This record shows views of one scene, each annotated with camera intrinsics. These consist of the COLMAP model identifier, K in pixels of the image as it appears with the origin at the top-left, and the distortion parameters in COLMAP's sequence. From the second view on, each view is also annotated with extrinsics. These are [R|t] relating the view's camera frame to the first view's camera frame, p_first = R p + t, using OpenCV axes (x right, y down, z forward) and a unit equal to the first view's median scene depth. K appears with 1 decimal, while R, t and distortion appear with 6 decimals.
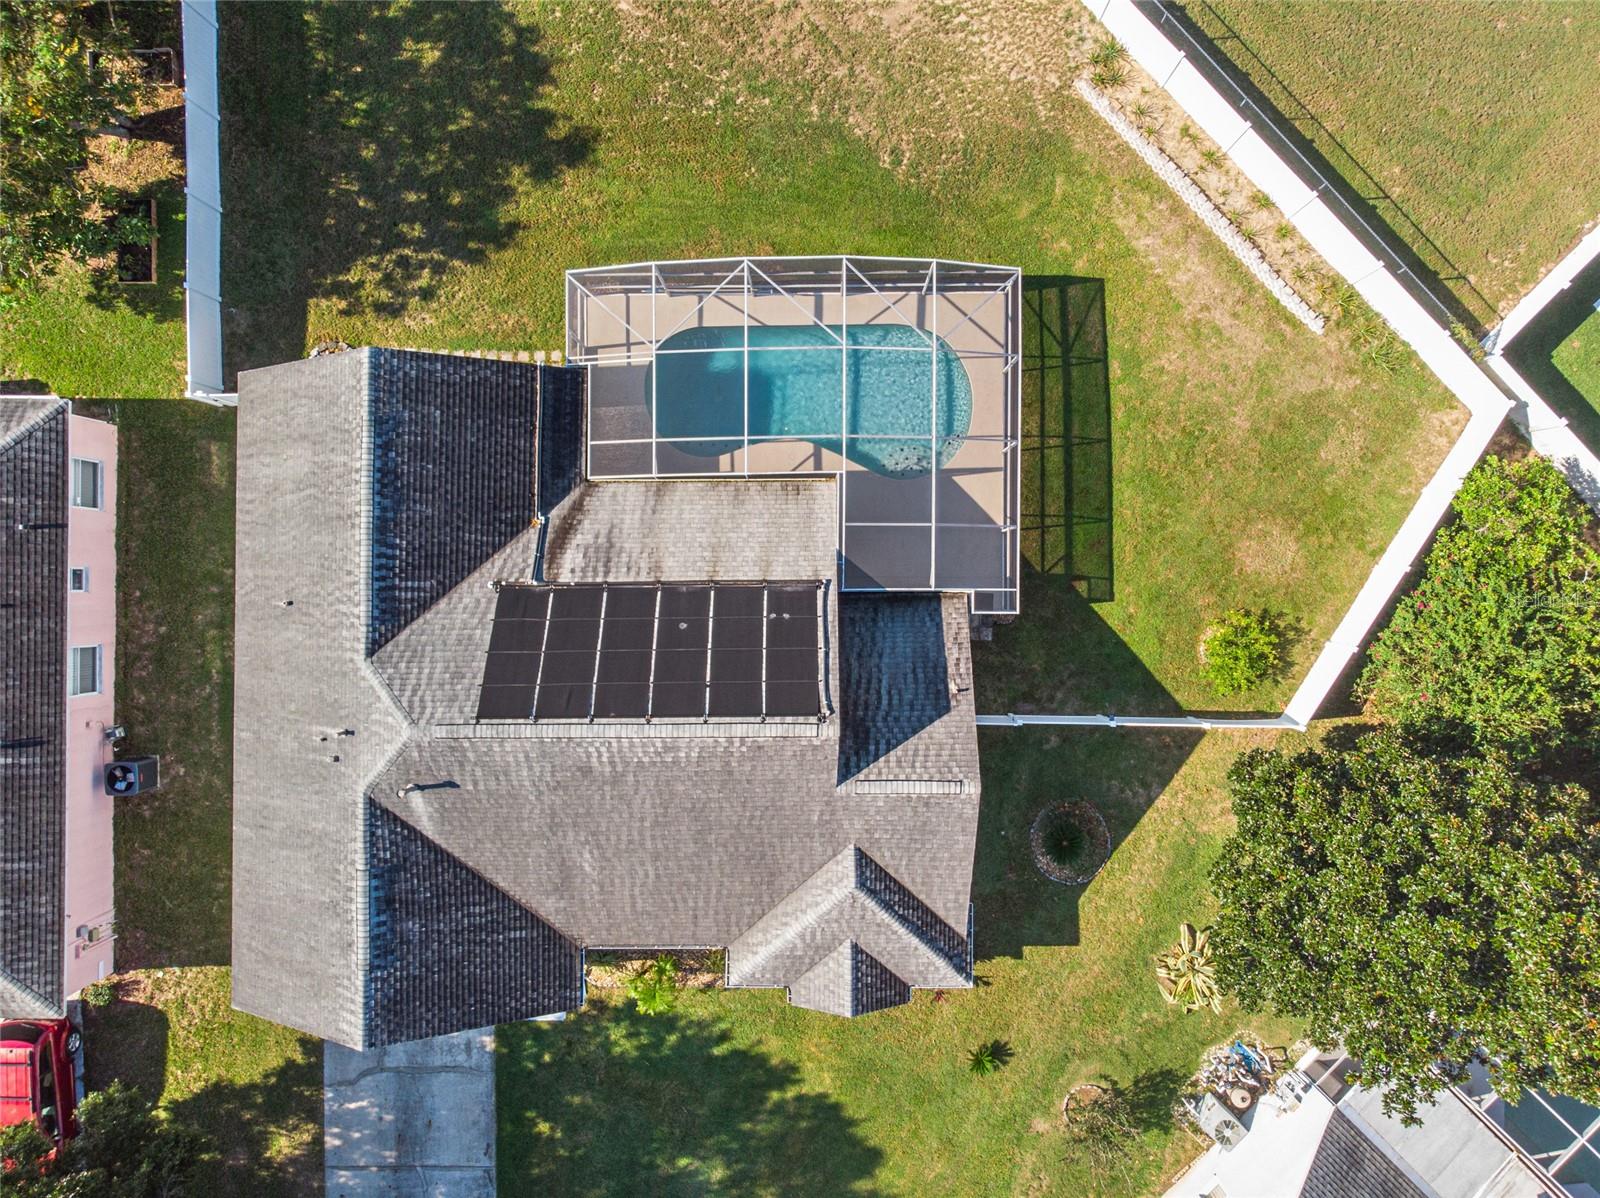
lens RADIAL K [[1201.1, 0, 823.6], [0, 1201.1, 597.5], [0, 0, 1]] dist [0.005003, -0.006184]
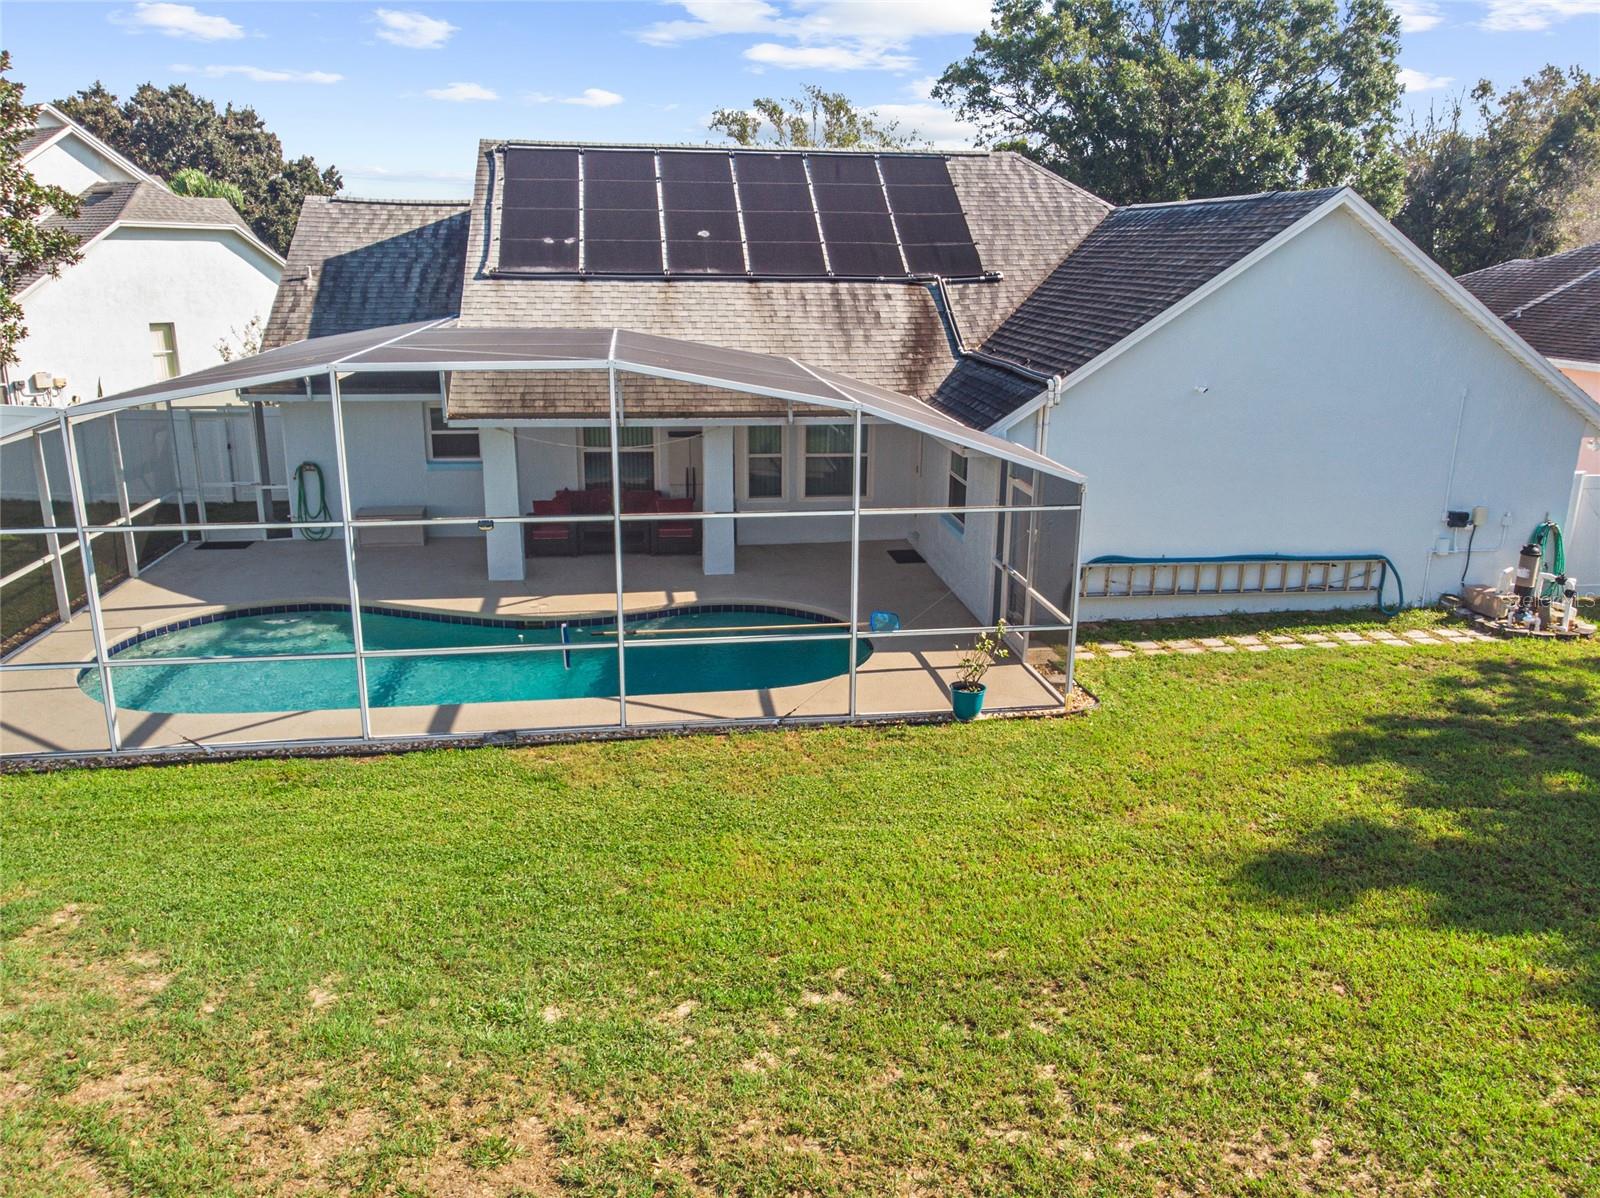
lens RADIAL K [[1201.1, 0, 817.6], [0, 1201.1, 605.1], [0, 0, 1]] dist [0.005003, -0.006184]
pose [[-0.989188, 0.025139, -0.144484, -0.068293], [-0.145766, -0.276844, 0.949795, -0.616120], [-0.016123, 0.960586, 0.277515, 0.896787]]
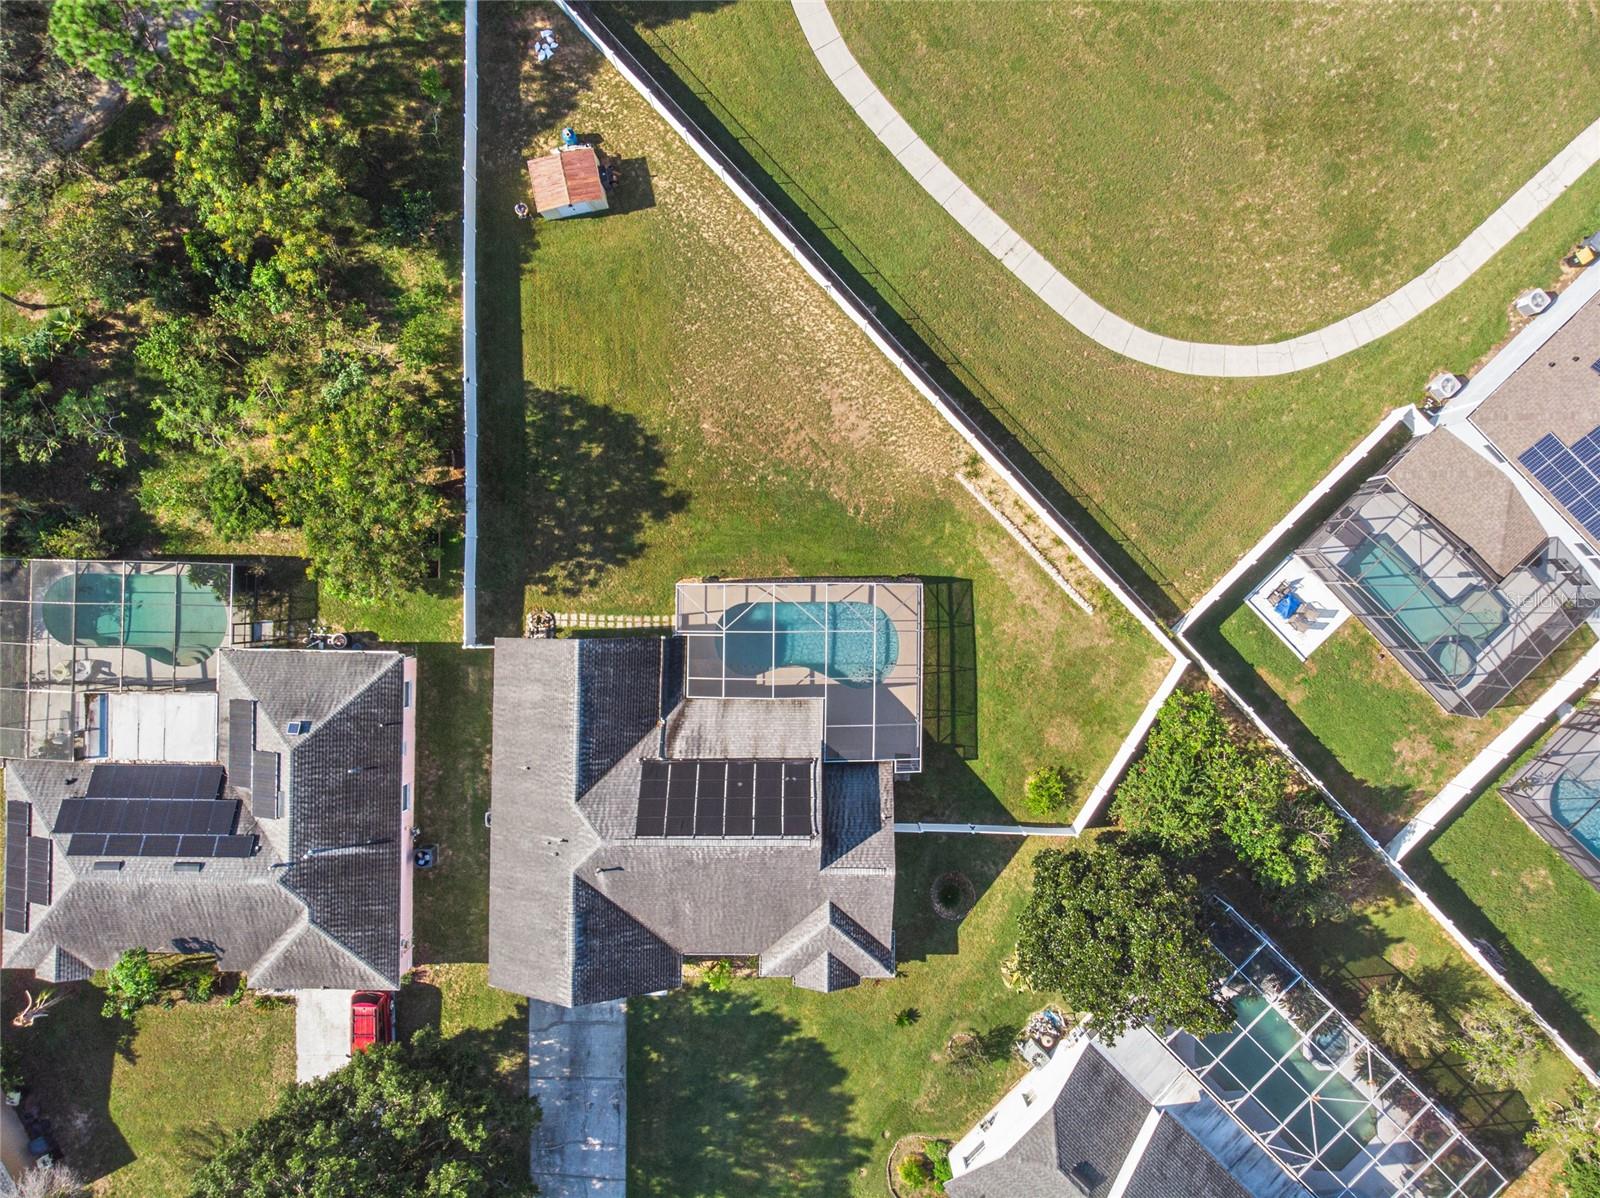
lens RADIAL K [[1201.1, 0, 828.2], [0, 1201.1, 586.6], [0, 0, 1]] dist [0.005003, -0.006184]
pose [[0.999966, 0.007484, 0.003502, 0.011877], [-0.007438, 0.999889, -0.012891, -0.235674], [-0.003598, 0.012865, 0.999911, -0.803429]]
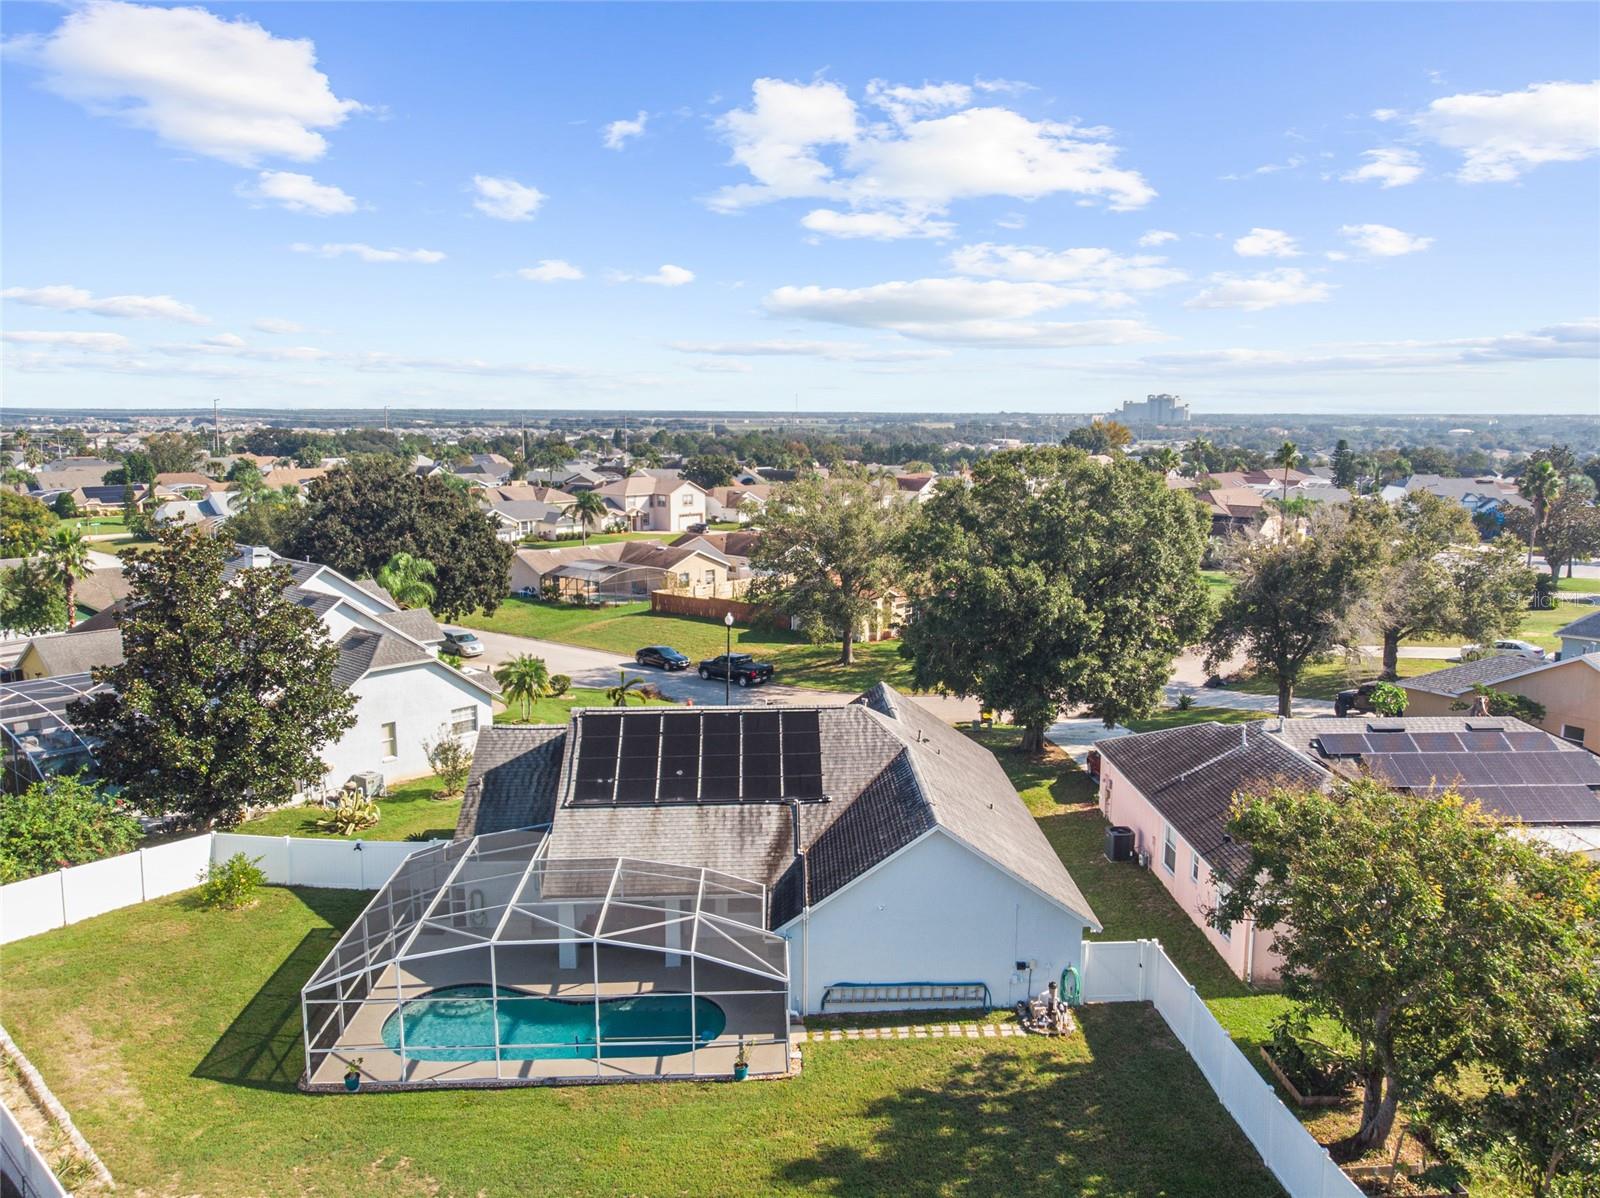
lens RADIAL K [[1201.1, 0, 810.3], [0, 1201.1, 589.0], [0, 0, 1]] dist [0.005003, -0.006184]
pose [[-0.999421, 0.002417, -0.033928, -0.192672], [-0.033908, -0.149381, 0.988198, -1.118234], [-0.002680, 0.988777, 0.149377, 0.532332]]
